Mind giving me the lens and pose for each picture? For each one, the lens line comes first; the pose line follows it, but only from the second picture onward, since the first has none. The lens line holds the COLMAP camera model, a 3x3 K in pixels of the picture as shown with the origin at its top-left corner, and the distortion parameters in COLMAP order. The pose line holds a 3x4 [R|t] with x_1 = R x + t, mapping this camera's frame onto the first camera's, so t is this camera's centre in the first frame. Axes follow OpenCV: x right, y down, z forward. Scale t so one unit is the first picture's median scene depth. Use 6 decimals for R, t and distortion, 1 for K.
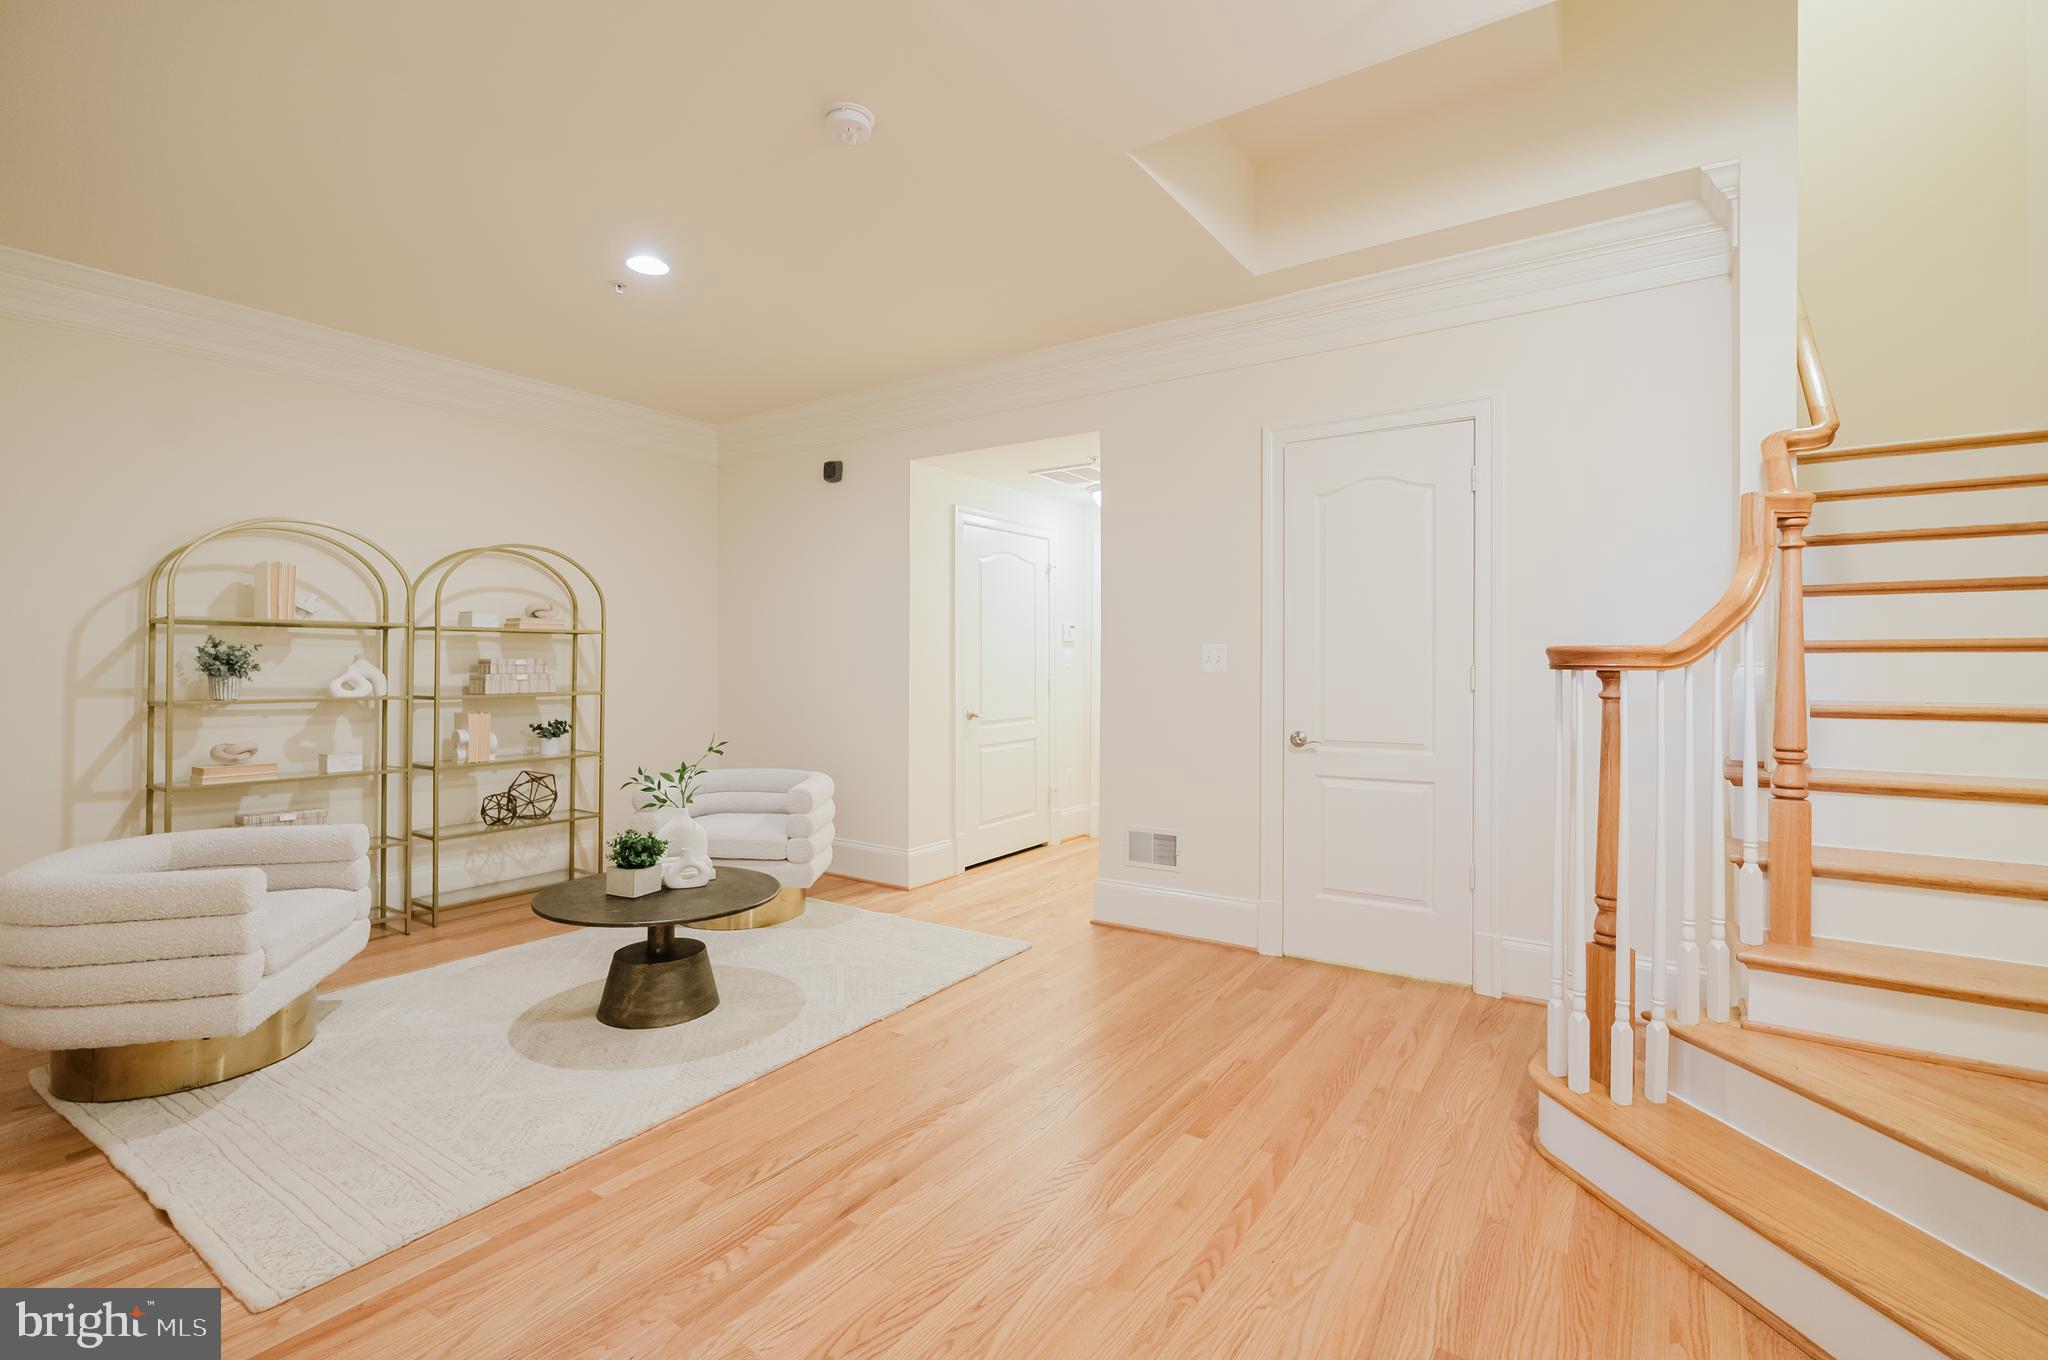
lens RADIAL K [[907.2, 0, 1017.2], [0, 907.2, 668.6], [0, 0, 1]] dist [0.001131, 0.000282]
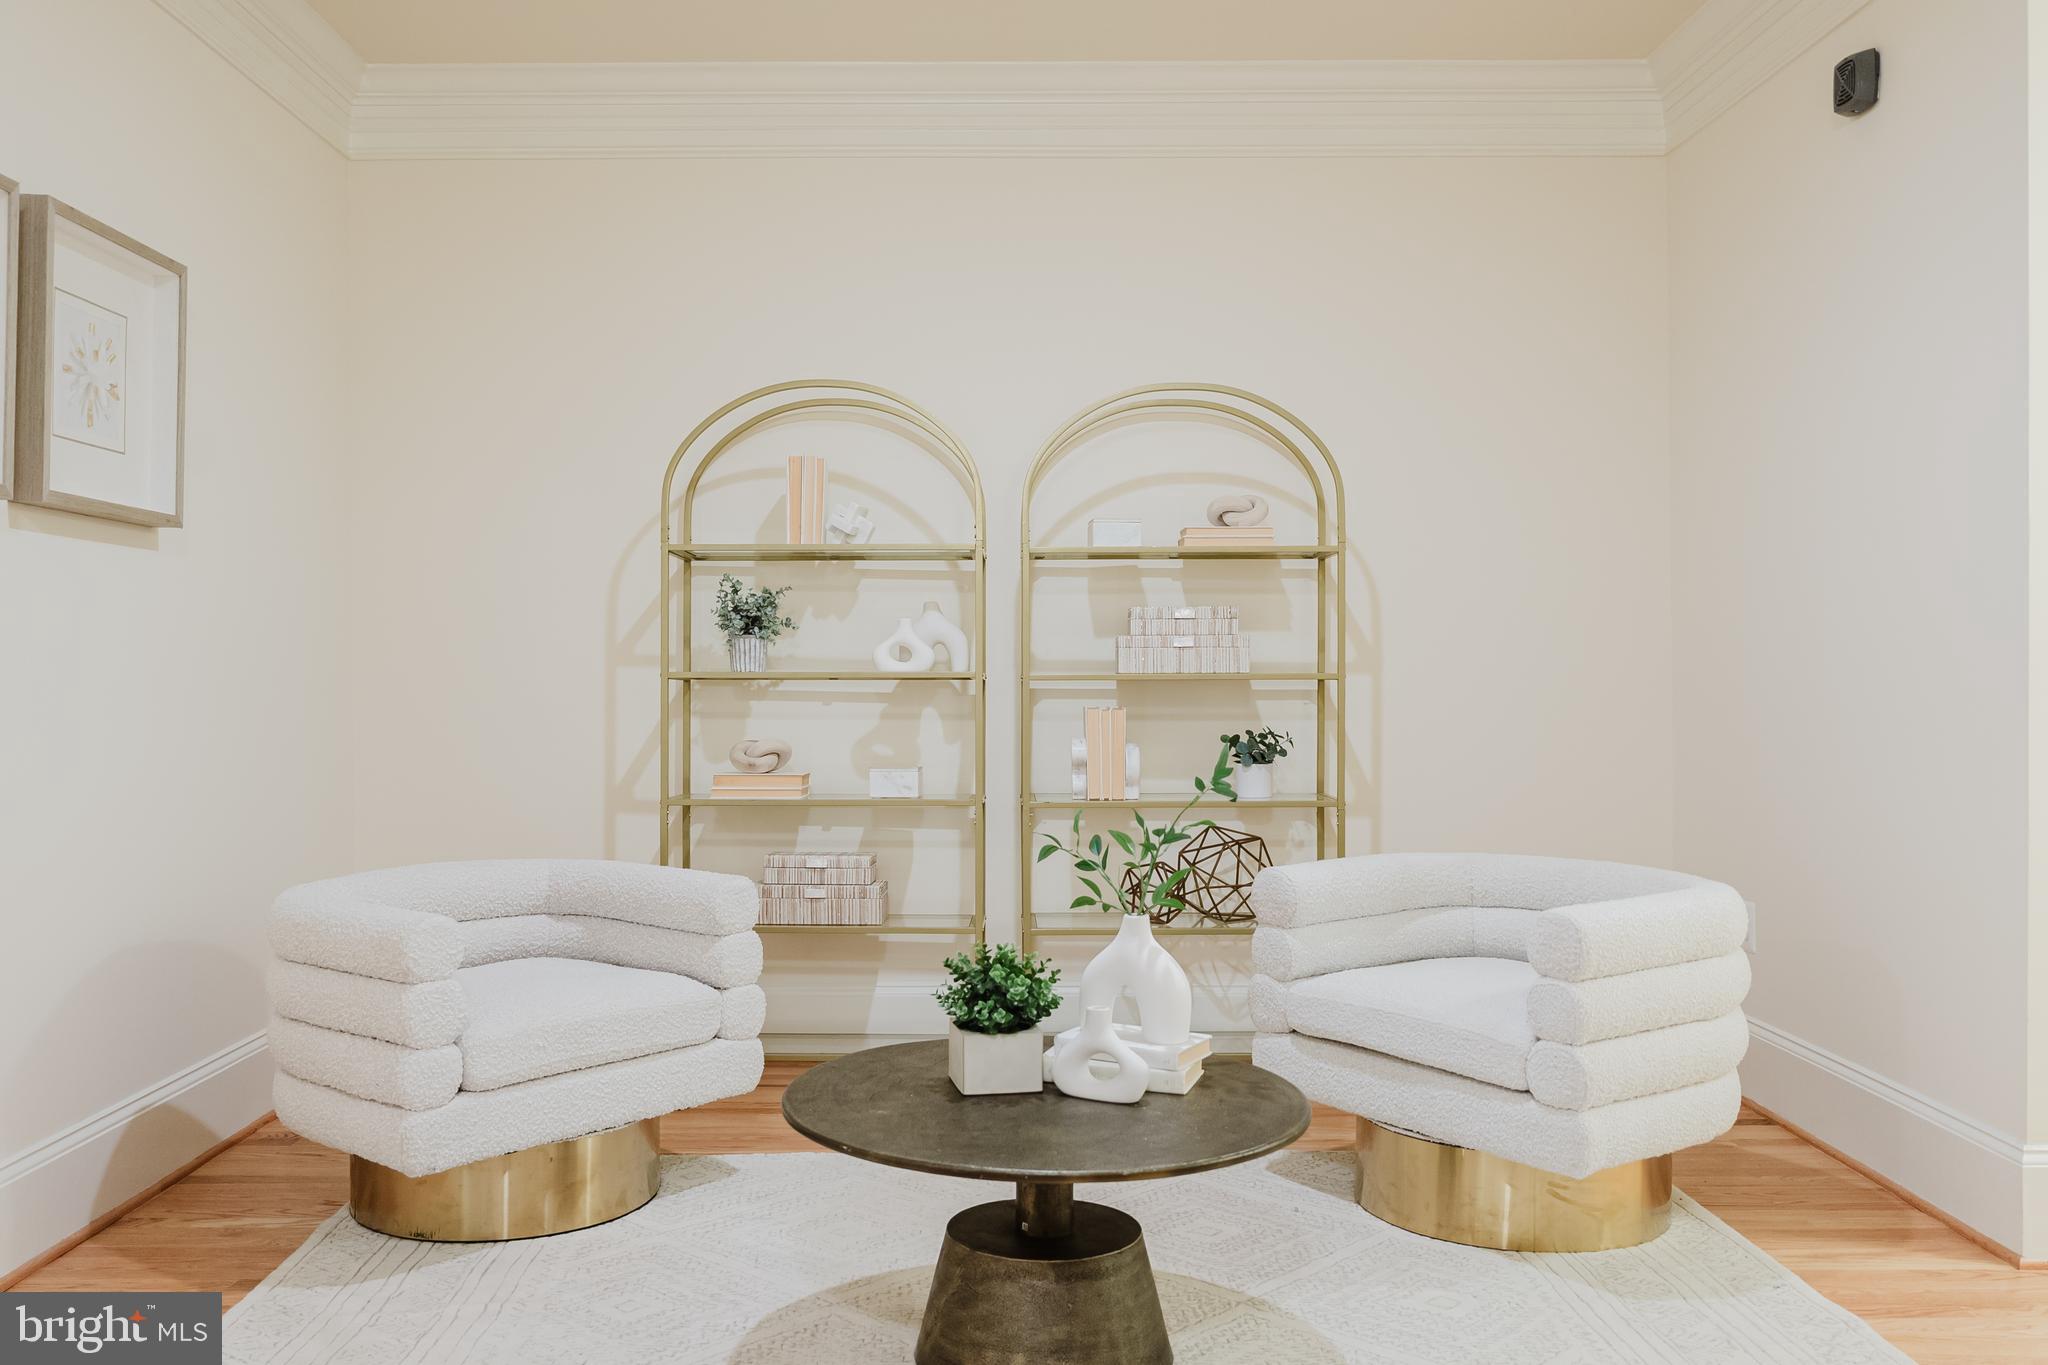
lens RADIAL K [[1723.2, 0, 1024.0], [0, 1723.2, 682.5], [0, 0, 1]] dist [-0.006231, -0.005899]
pose [[0.568161, 0.002415, -0.822914, 0.242600], [-0.001072, 0.999997, 0.002195, 0.035622], [0.822916, -0.000365, 0.568162, 0.427685]]
